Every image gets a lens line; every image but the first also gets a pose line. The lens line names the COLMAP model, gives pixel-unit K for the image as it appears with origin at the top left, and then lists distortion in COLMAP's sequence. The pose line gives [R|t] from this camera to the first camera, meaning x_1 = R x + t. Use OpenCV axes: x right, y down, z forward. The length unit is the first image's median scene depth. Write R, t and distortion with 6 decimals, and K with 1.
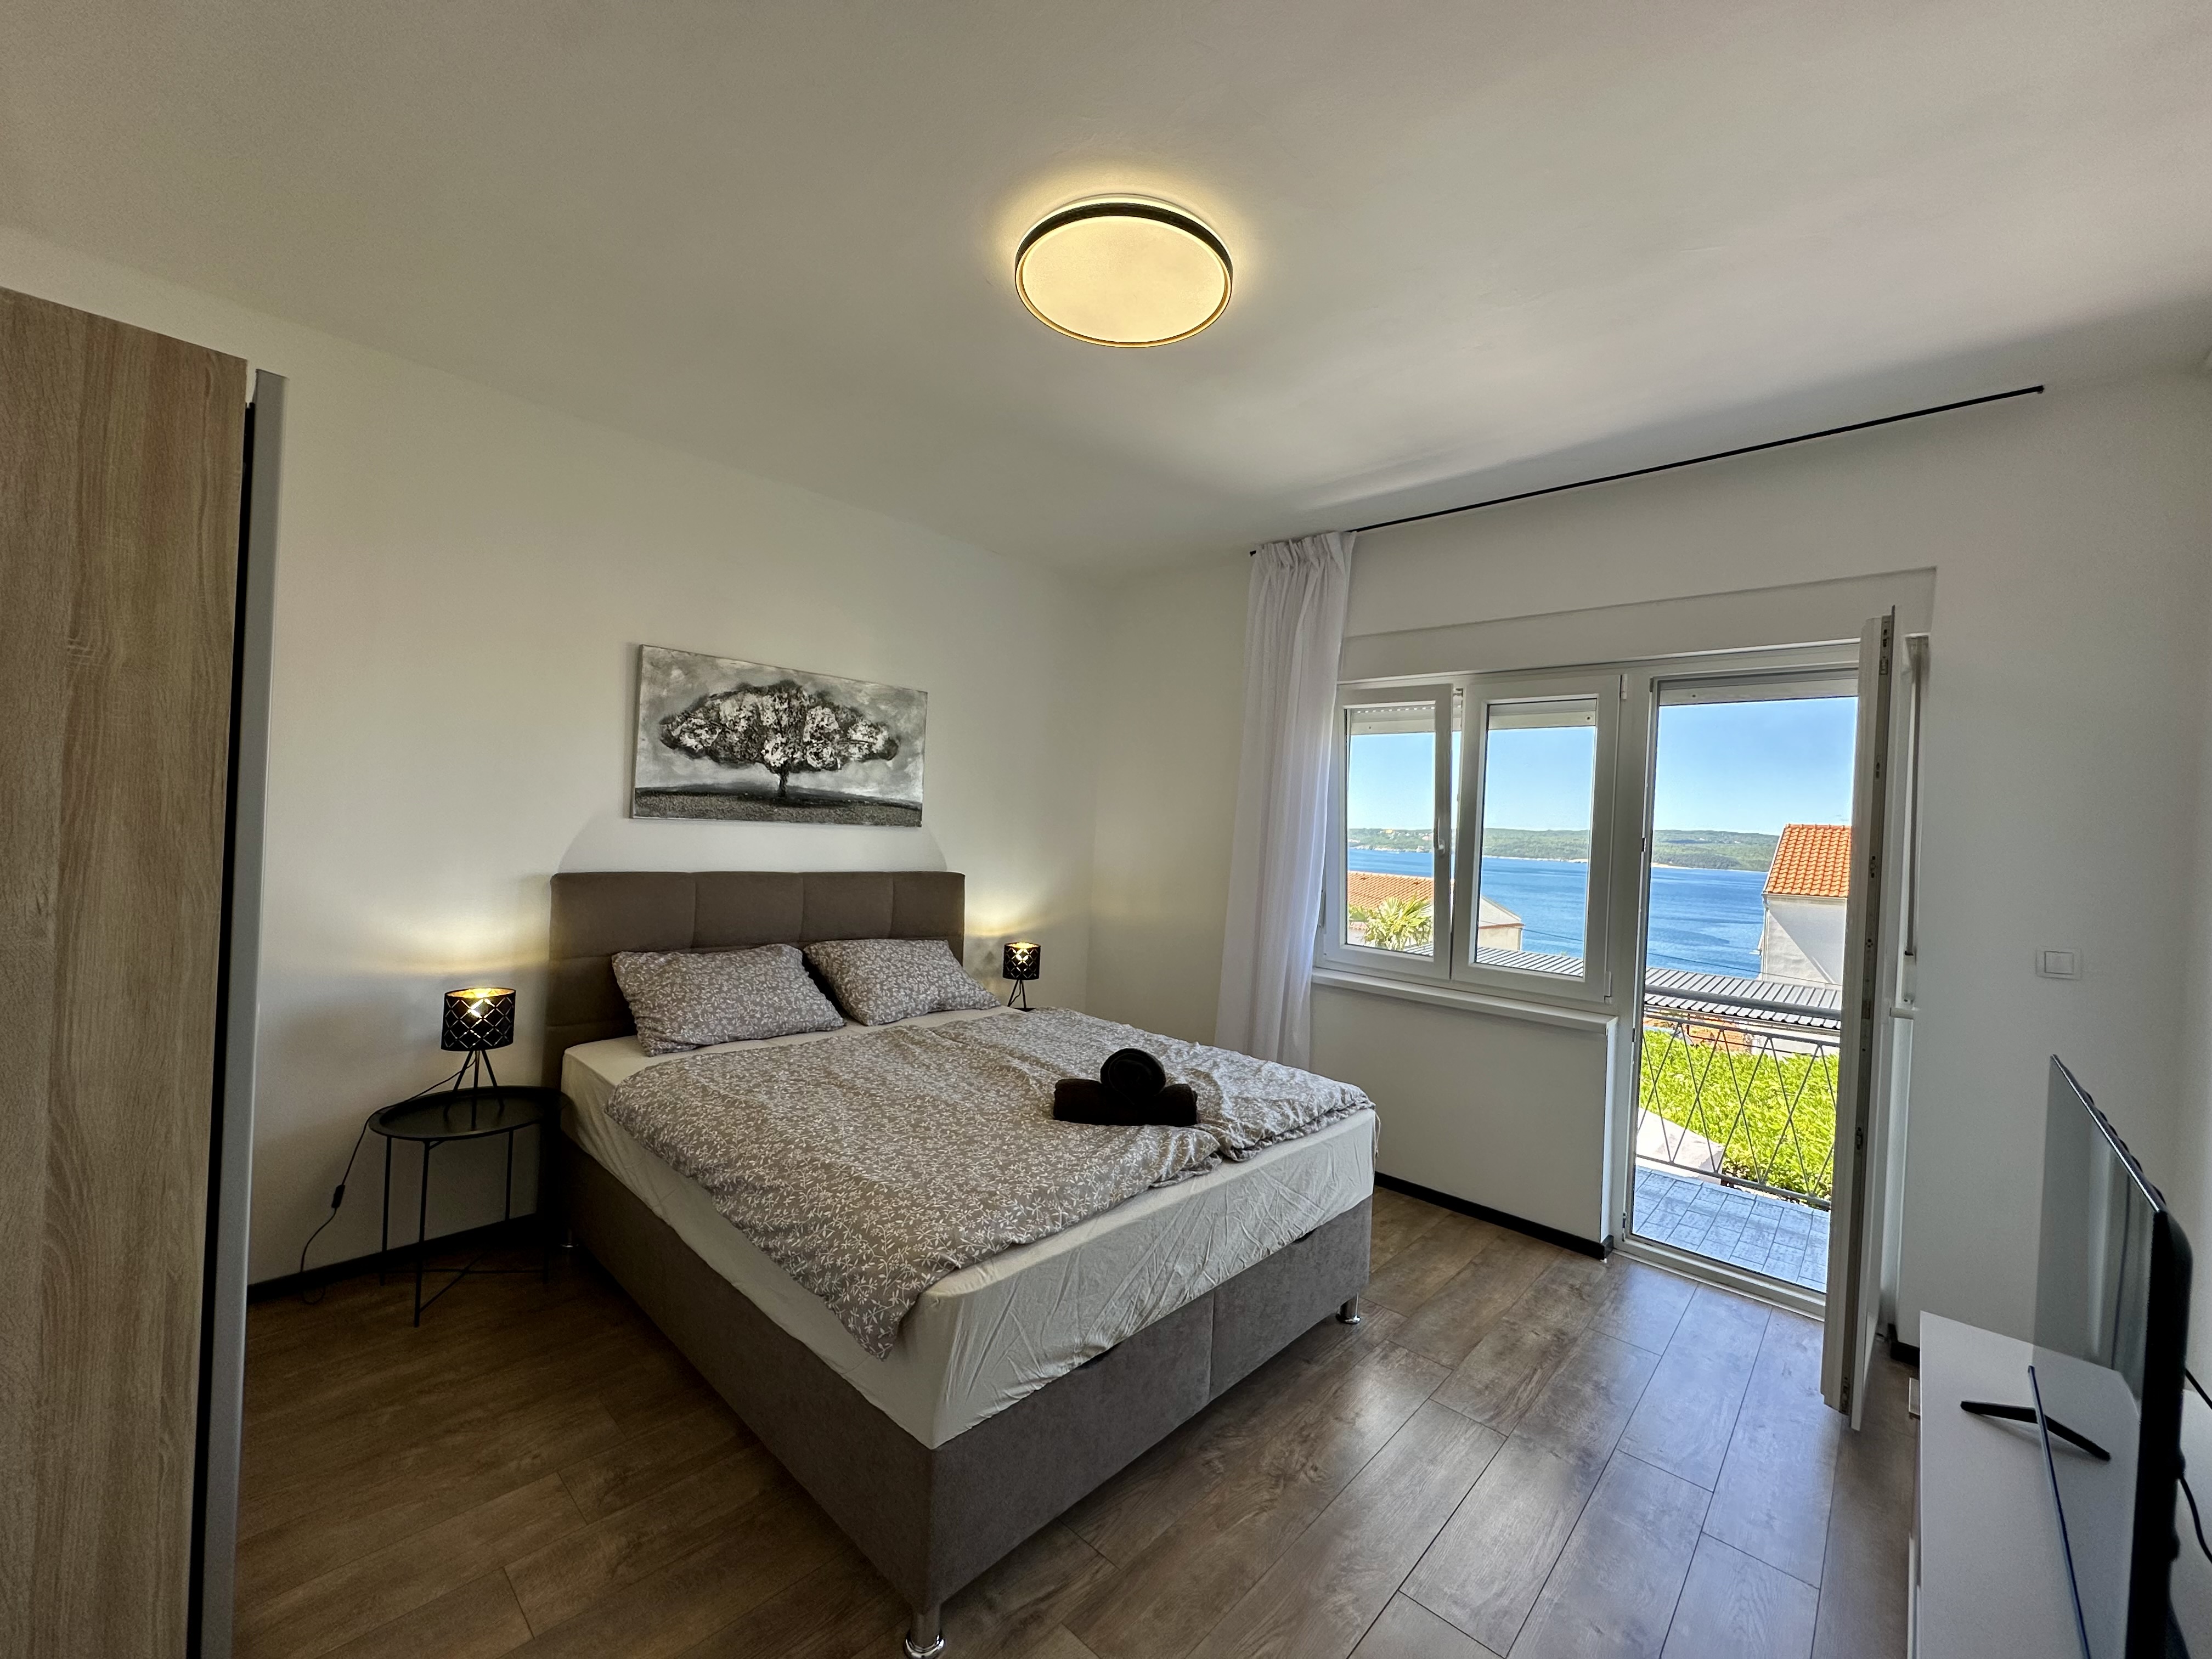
lens RADIAL K [[884.2, 0, 1105.0], [0, 884.2, 825.4], [0, 0, 1]] dist [-0.002827, 0.000907]
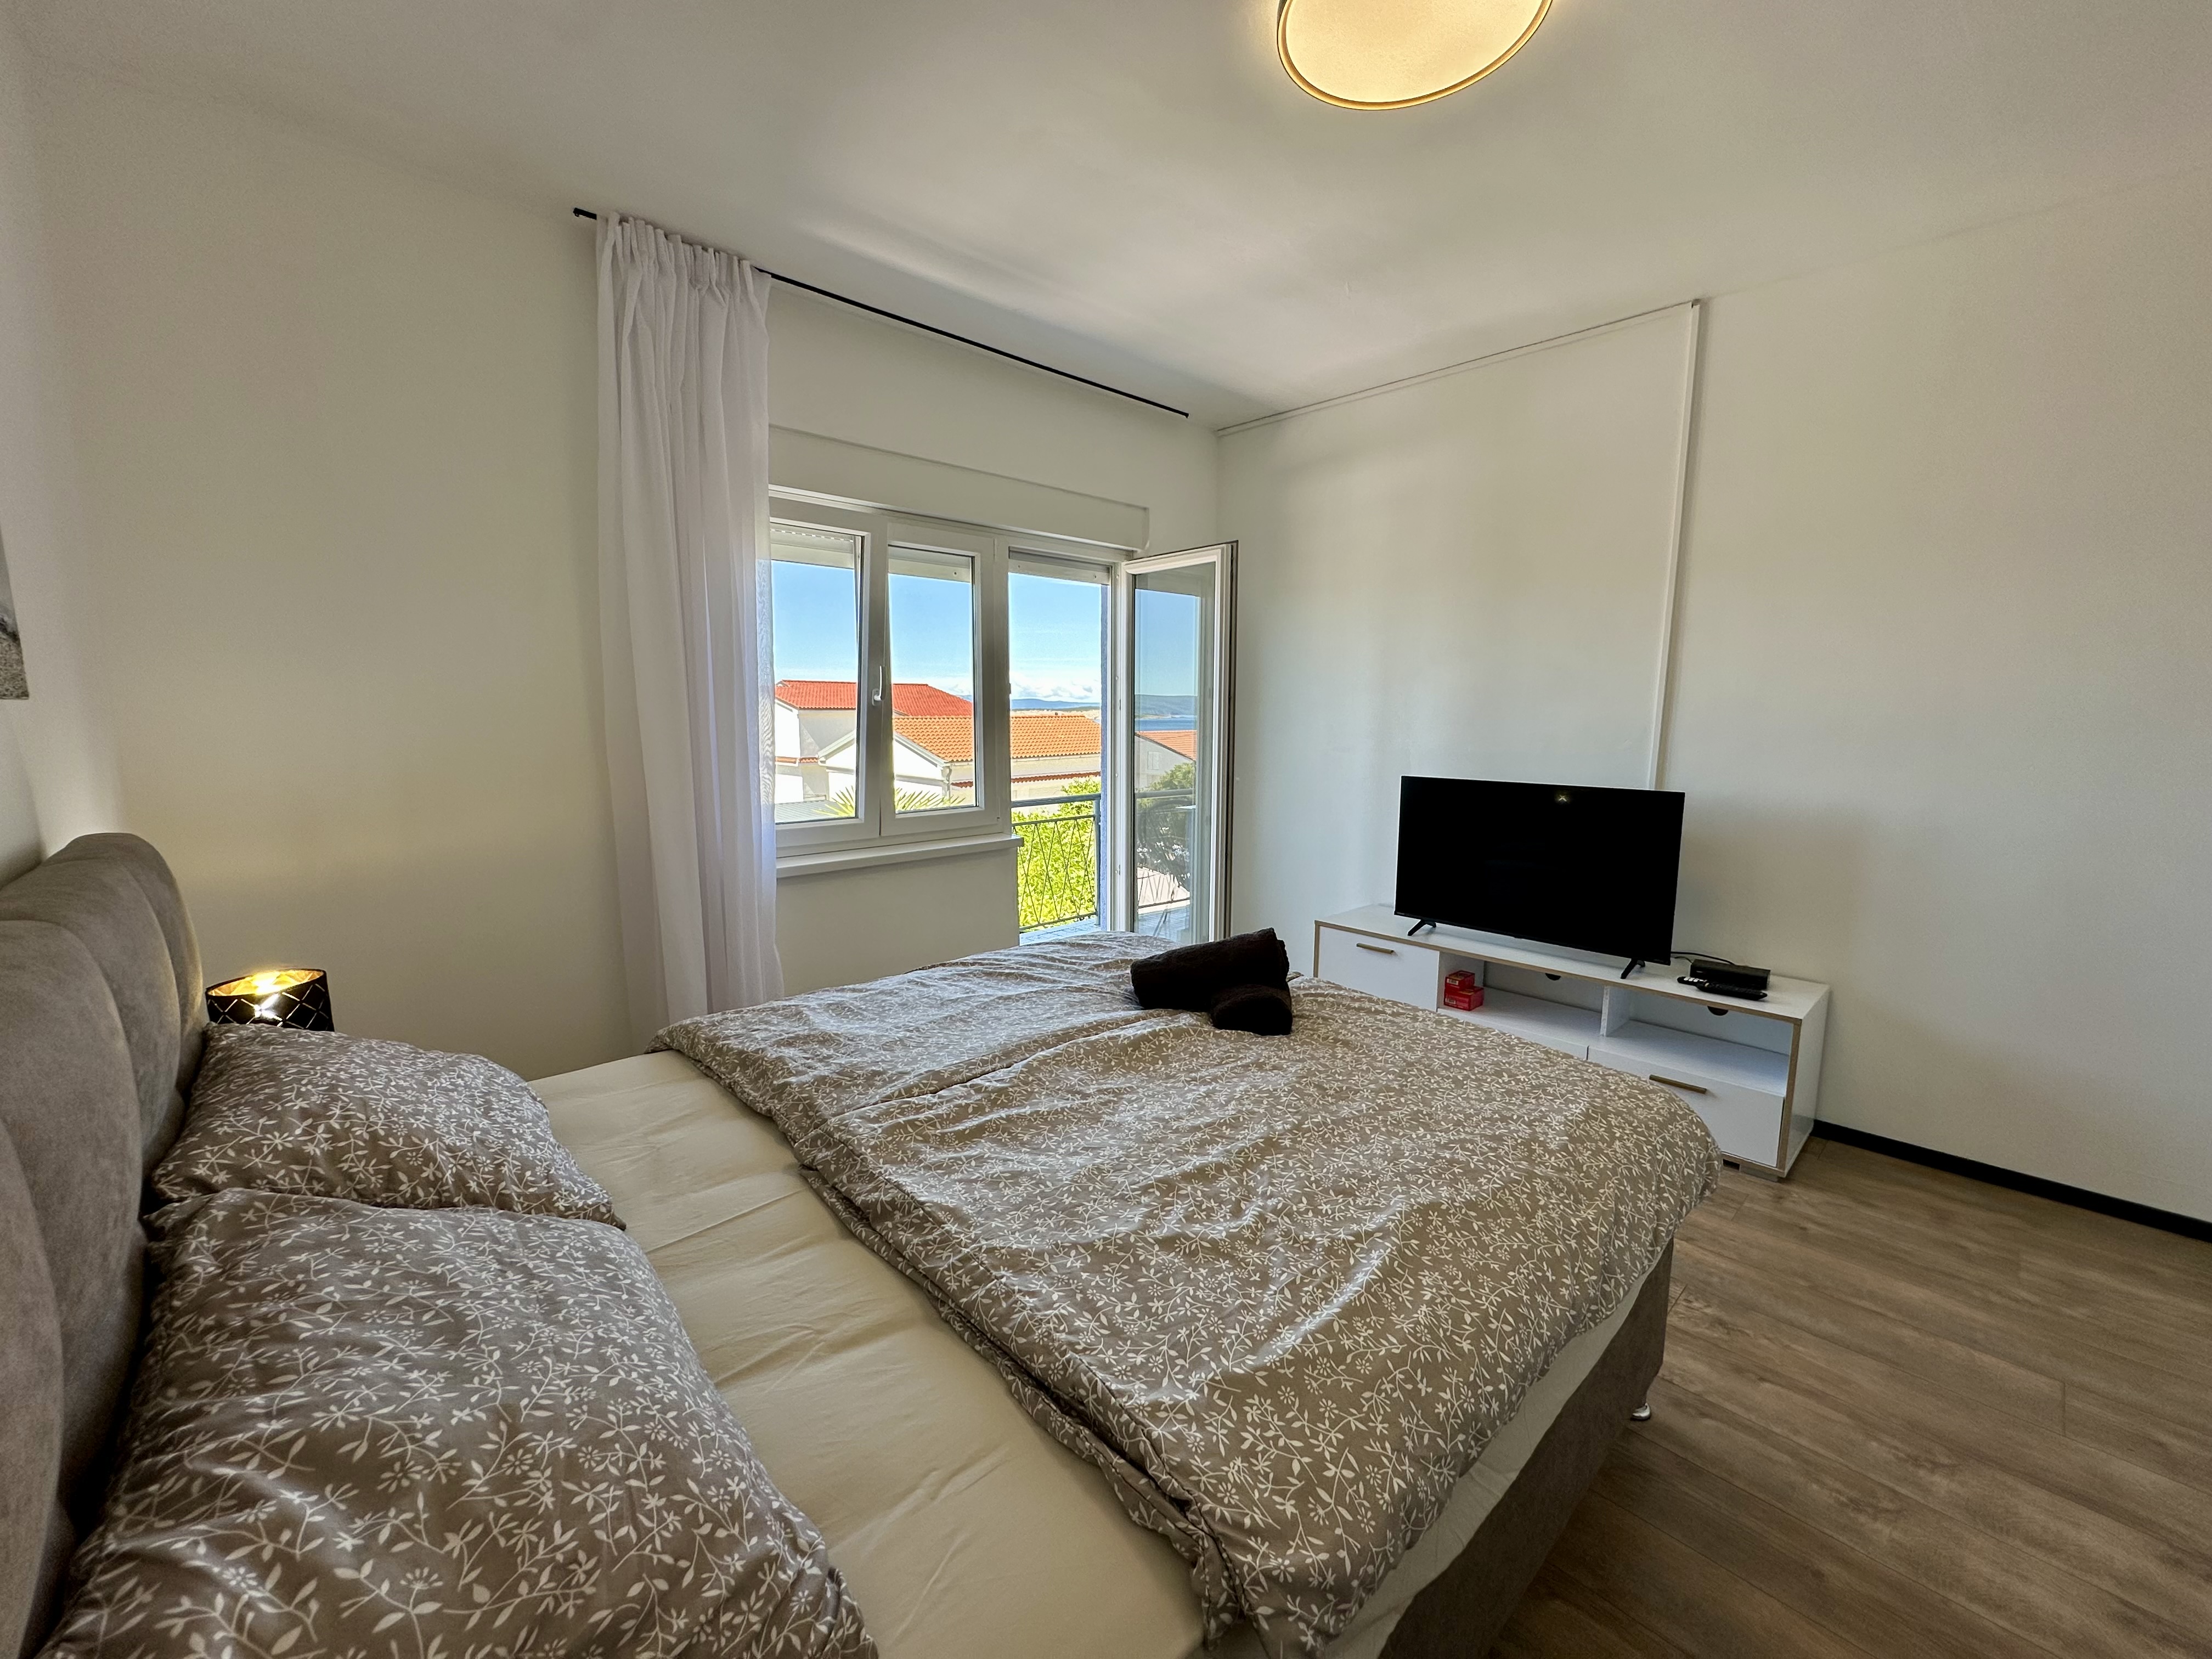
lens RADIAL K [[884.4, 0, 1103.9], [0, 884.4, 824.3], [0, 0, 1]] dist [-0.002155, 0.000655]
pose [[0.071331, -0.179489, 0.981171, -0.658079], [0.001130, 0.983690, 0.179867, -0.013691], [-0.997452, -0.011721, 0.070371, 0.851820]]
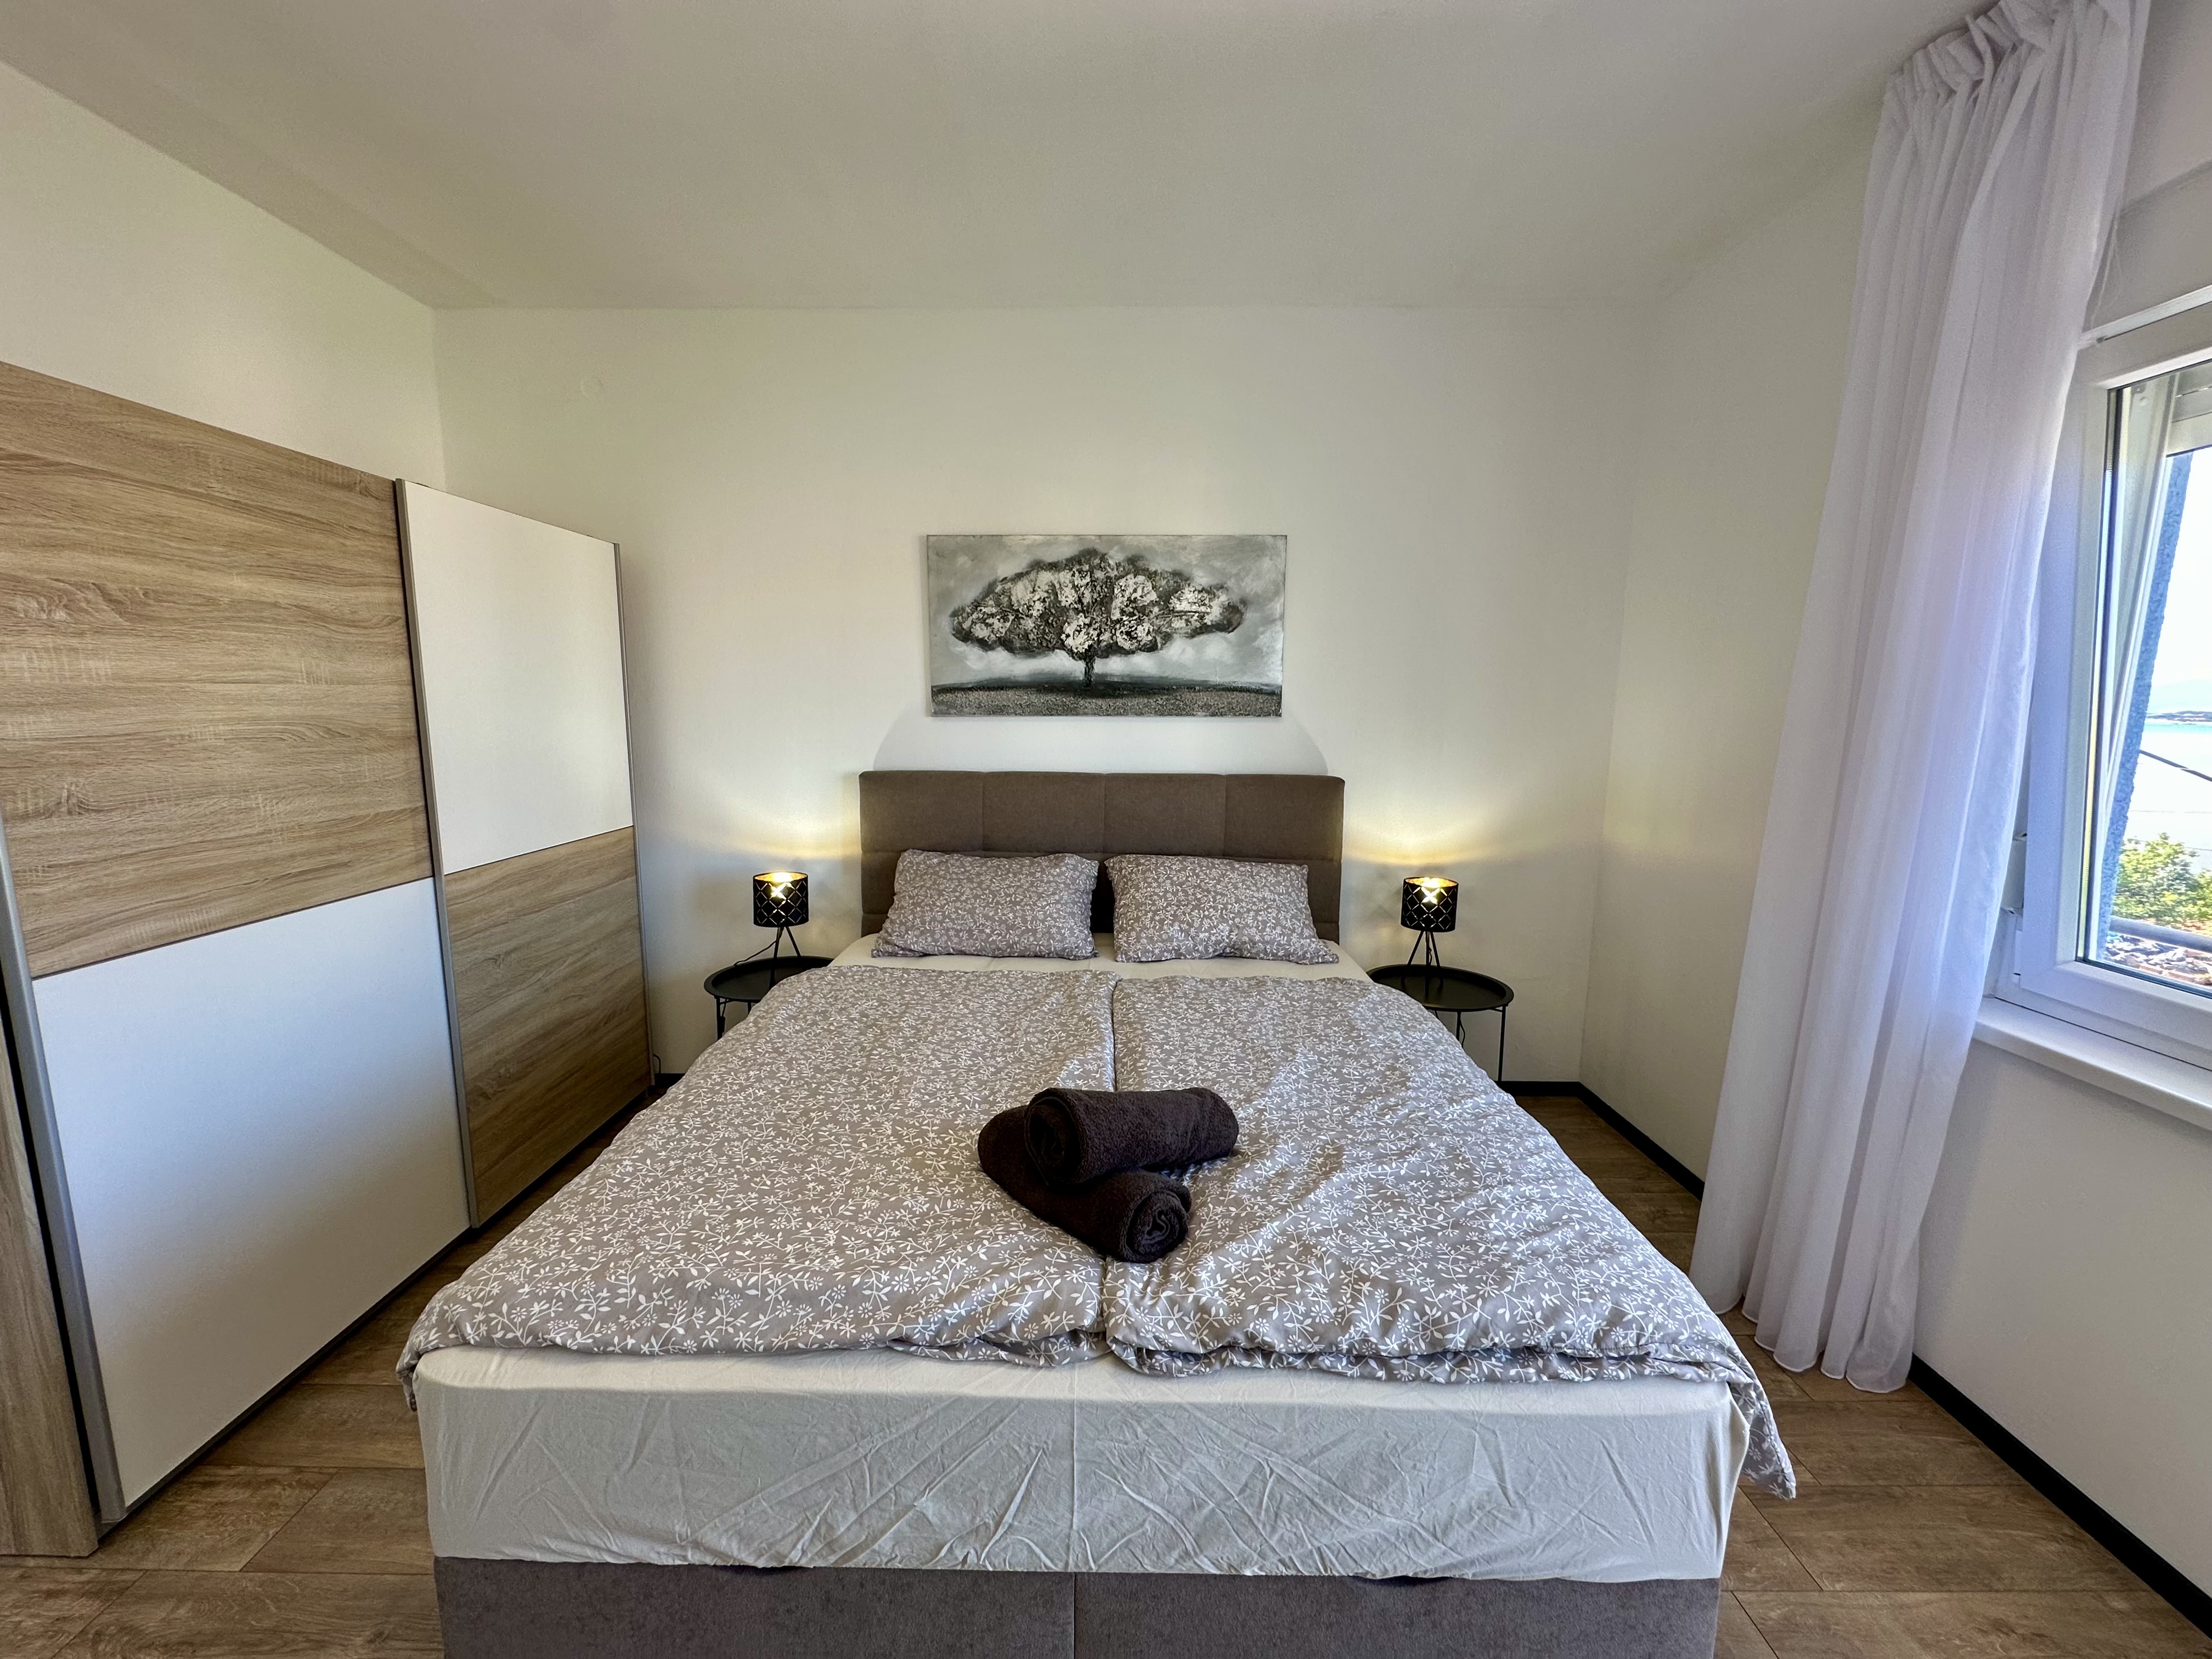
lens RADIAL K [[884.4, 0, 1103.9], [0, 884.4, 824.3], [0, 0, 1]] dist [-0.002155, 0.000655]
pose [[0.675481, 0.059413, -0.734980, 0.356988], [0.026654, 0.994130, 0.104857, 0.014040], [0.736895, -0.090419, 0.669933, 0.496905]]
